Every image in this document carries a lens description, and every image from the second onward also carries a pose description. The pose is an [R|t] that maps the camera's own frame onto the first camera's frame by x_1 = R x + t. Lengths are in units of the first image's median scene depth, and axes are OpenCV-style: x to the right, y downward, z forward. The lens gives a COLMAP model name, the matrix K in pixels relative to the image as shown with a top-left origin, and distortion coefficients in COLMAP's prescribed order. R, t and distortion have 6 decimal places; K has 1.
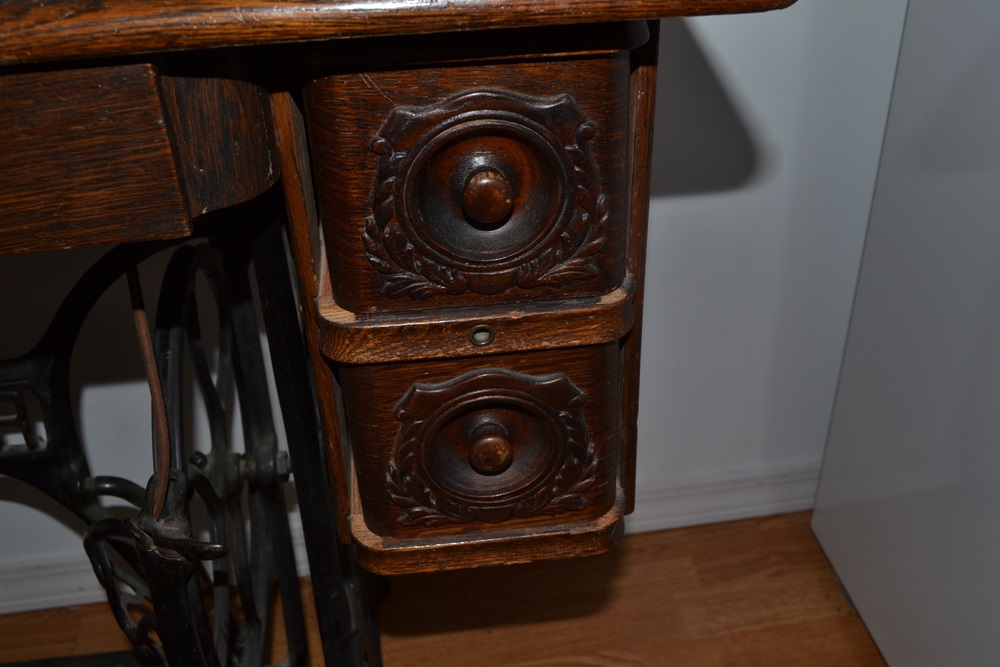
lens RADIAL K [[1040.4, 0, 500.0], [0, 1040.4, 333.5], [0, 0, 1]] dist [-0.051306, 0.000623]
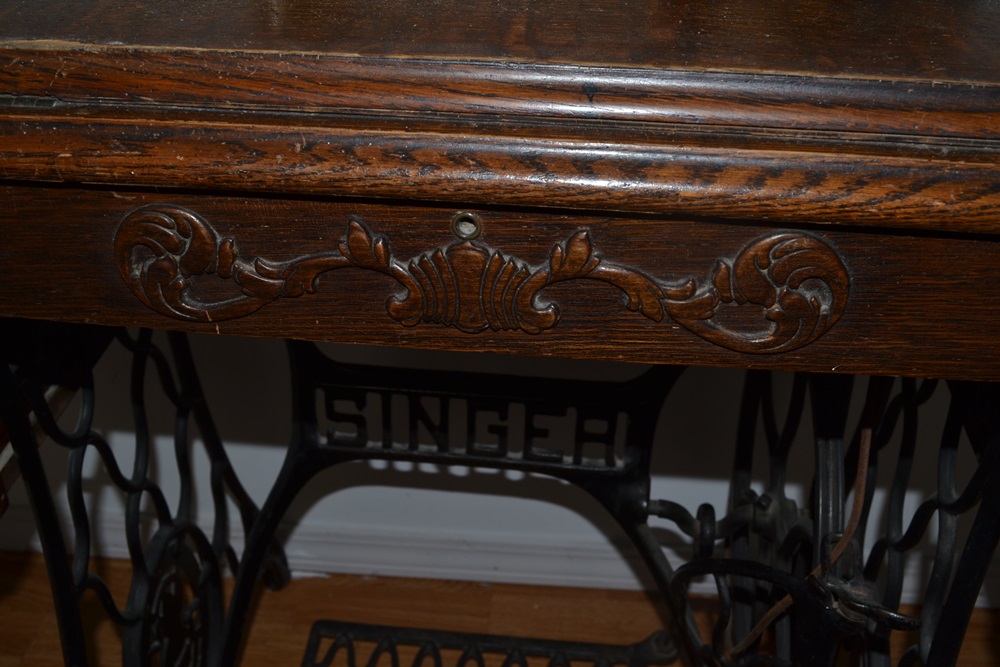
lens RADIAL K [[1040.4, 0, 500.0], [0, 1040.4, 333.5], [0, 0, 1]] dist [-0.051306, 0.000623]
pose [[0.976406, 0.149171, -0.156141, -0.552996], [-0.145533, 0.988750, 0.034539, -0.060665], [0.159537, -0.011000, 0.987131, -0.116664]]
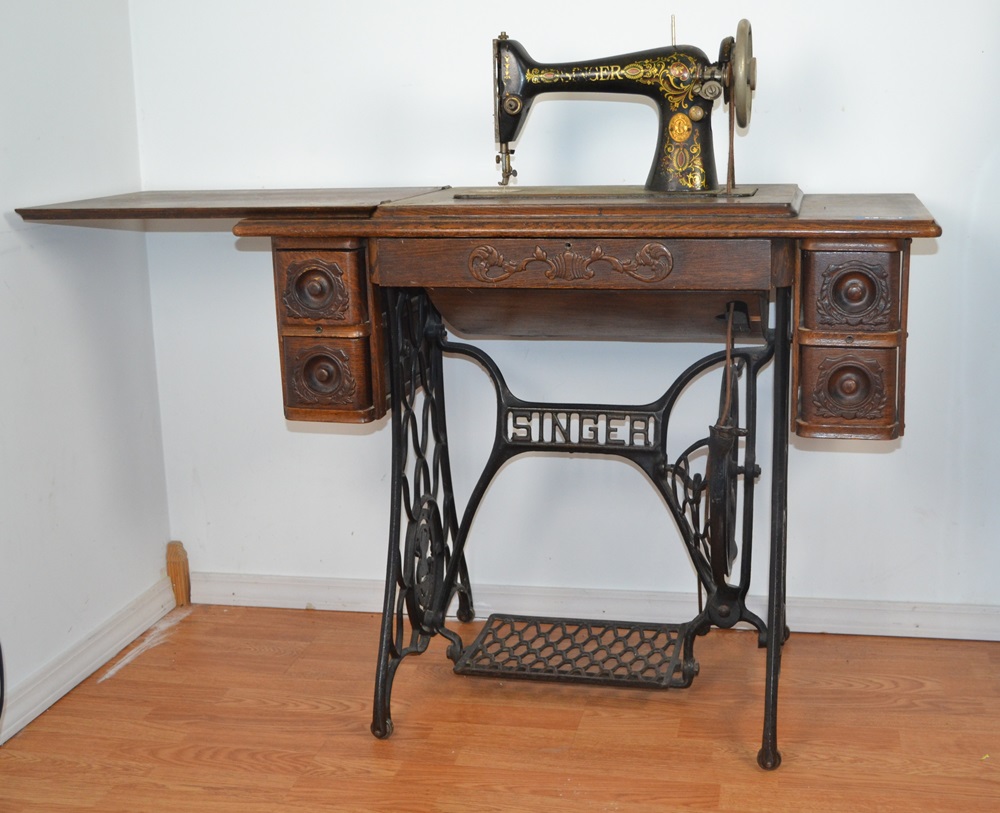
lens RADIAL K [[1337.2, 0, 548.4], [0, 1337.2, 410.9], [0, 0, 1]] dist [-0.044934, -0.032436]
pose [[0.951905, 0.074787, -0.297127, 0.268319], [-0.172702, 0.931988, -0.318705, 1.332044], [0.253084, 0.354692, 0.900079, -2.263667]]
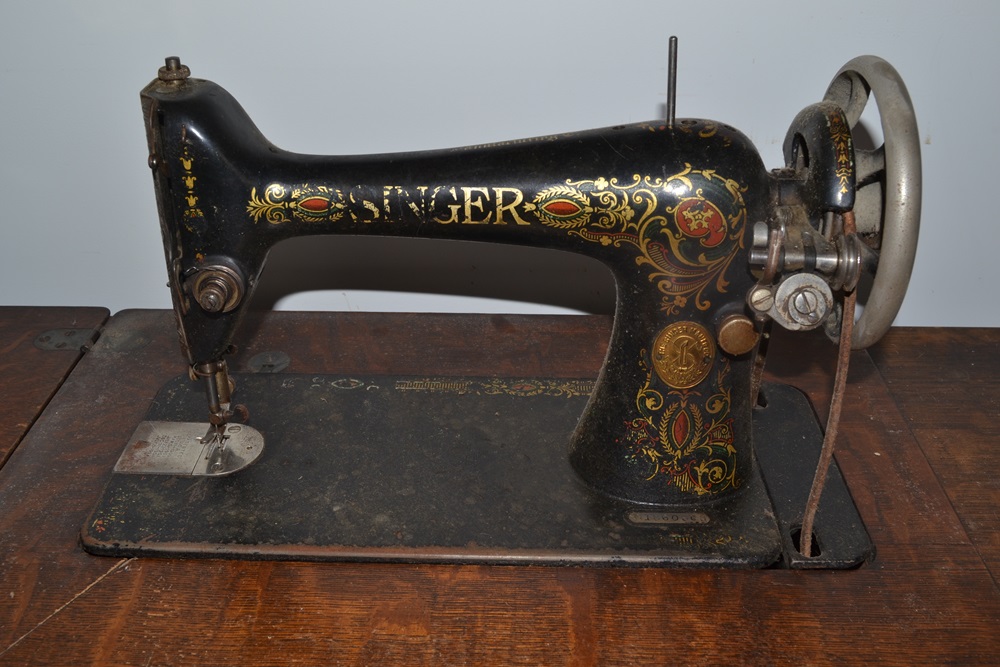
lens RADIAL K [[1040.4, 0, 500.0], [0, 1040.4, 333.5], [0, 0, 1]] dist [-0.051306, 0.000623]
pose [[0.990333, 0.092061, -0.103751, -0.588030], [-0.099488, 0.992655, -0.068834, -0.502494], [0.096652, 0.078491, 0.992218, -0.273377]]
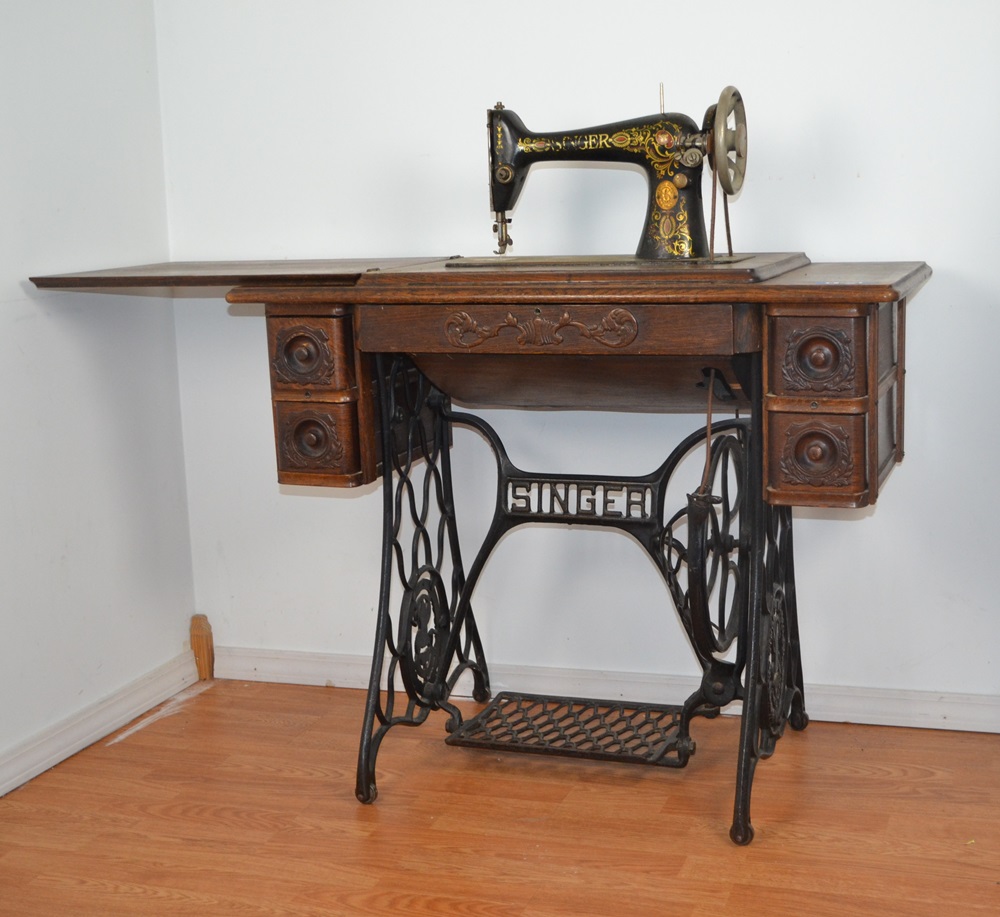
lens RADIAL K [[1540.4, 0, 573.9], [0, 1540.4, 480.3], [0, 0, 1]] dist [-0.032653, -0.098372]
pose [[0.912125, 0.078522, -0.402320, 0.970768], [-0.222380, 0.919284, -0.324753, 1.513203], [0.344346, 0.385683, 0.855964, -2.533688]]
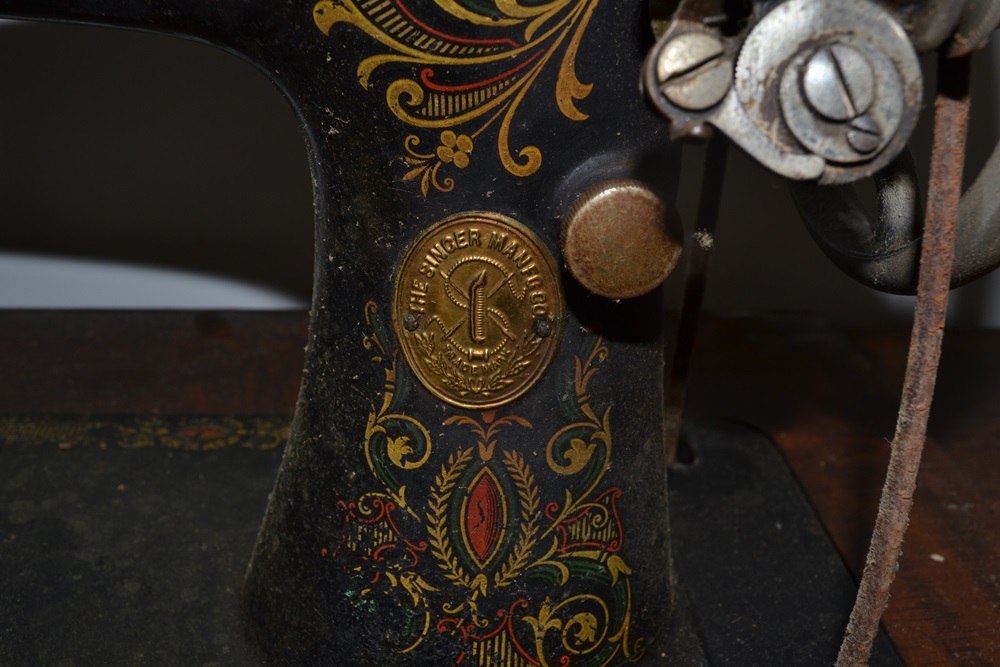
lens RADIAL K [[1008.4, 0, 500.0], [0, 1008.4, 333.5], [0, 0, 1]] dist [-0.063885, 0.005544]
pose [[0.996779, 0.074210, -0.030389, -0.493129], [-0.078014, 0.985098, -0.153286, -0.508328], [0.018560, 0.155163, 0.987715, 0.410645]]
